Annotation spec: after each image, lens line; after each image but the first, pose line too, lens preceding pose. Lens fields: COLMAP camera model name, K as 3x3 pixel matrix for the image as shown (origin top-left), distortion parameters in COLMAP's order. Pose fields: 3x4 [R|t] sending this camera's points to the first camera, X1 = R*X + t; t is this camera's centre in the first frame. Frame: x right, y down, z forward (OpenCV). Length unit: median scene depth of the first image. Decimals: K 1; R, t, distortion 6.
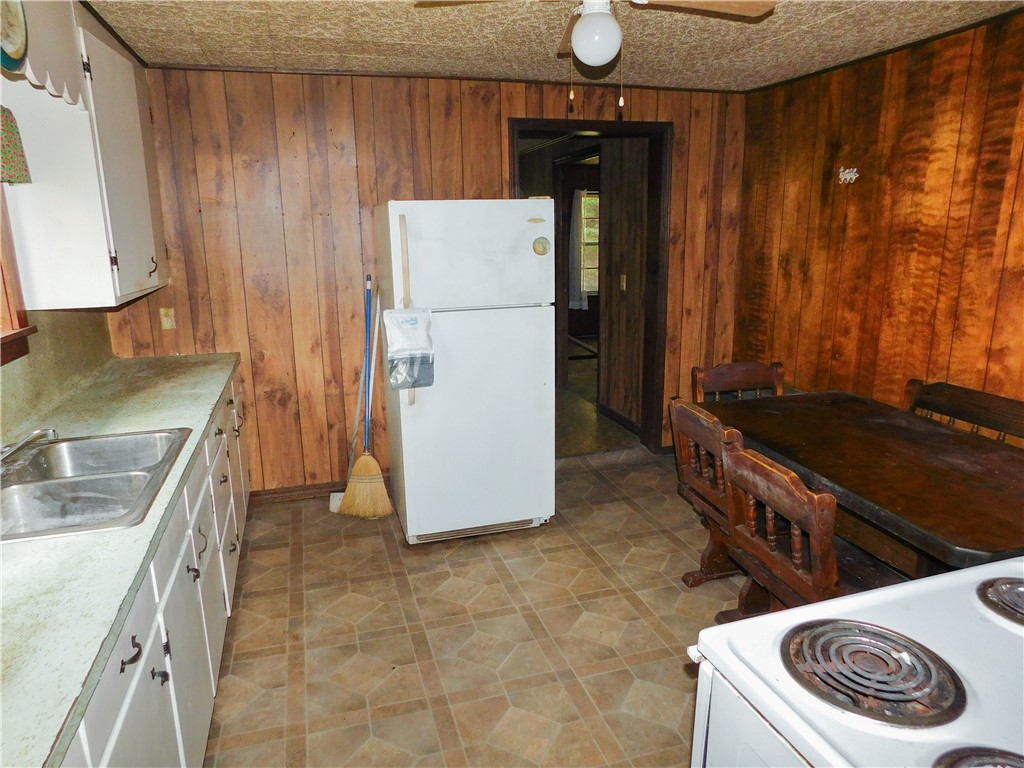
lens RADIAL K [[671.8, 0, 512.0], [0, 671.8, 384.0], [0, 0, 1]] dist [-0.081579, -0.000762]
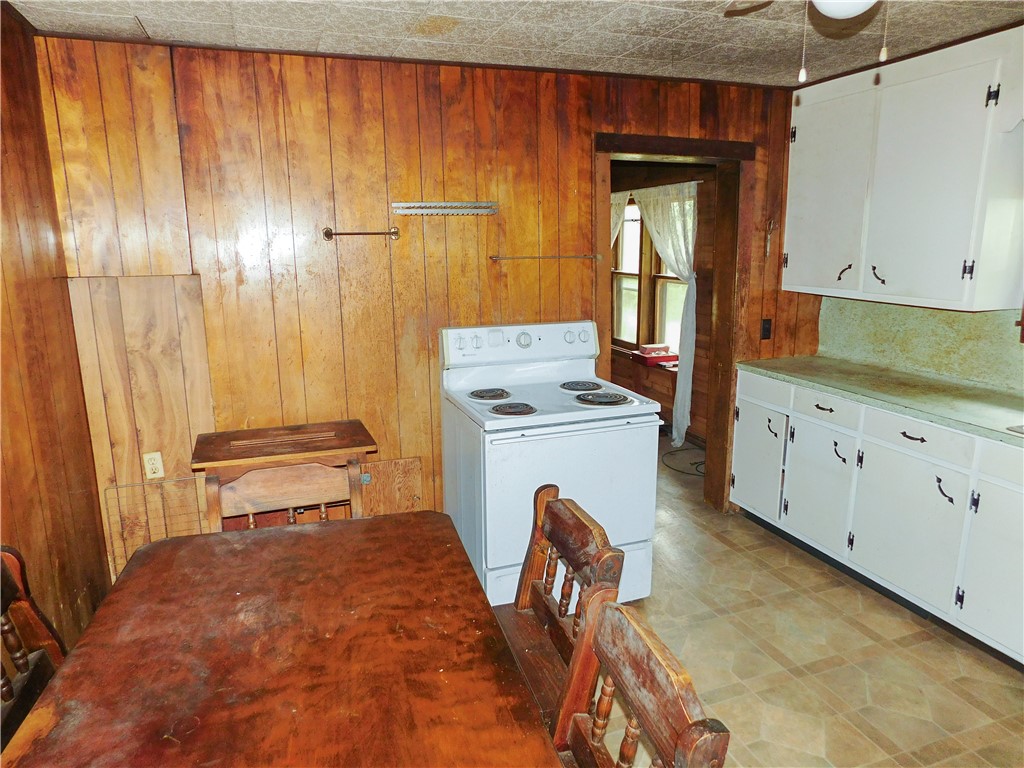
lens RADIAL K [[671.8, 0, 512.0], [0, 671.8, 384.0], [0, 0, 1]] dist [-0.081579, -0.000762]
pose [[-0.999661, 0.026041, 0.000092, 0.435418], [0.023773, 0.911149, 0.411390, -0.389909], [0.010629, 0.411253, -0.911459, 1.604609]]
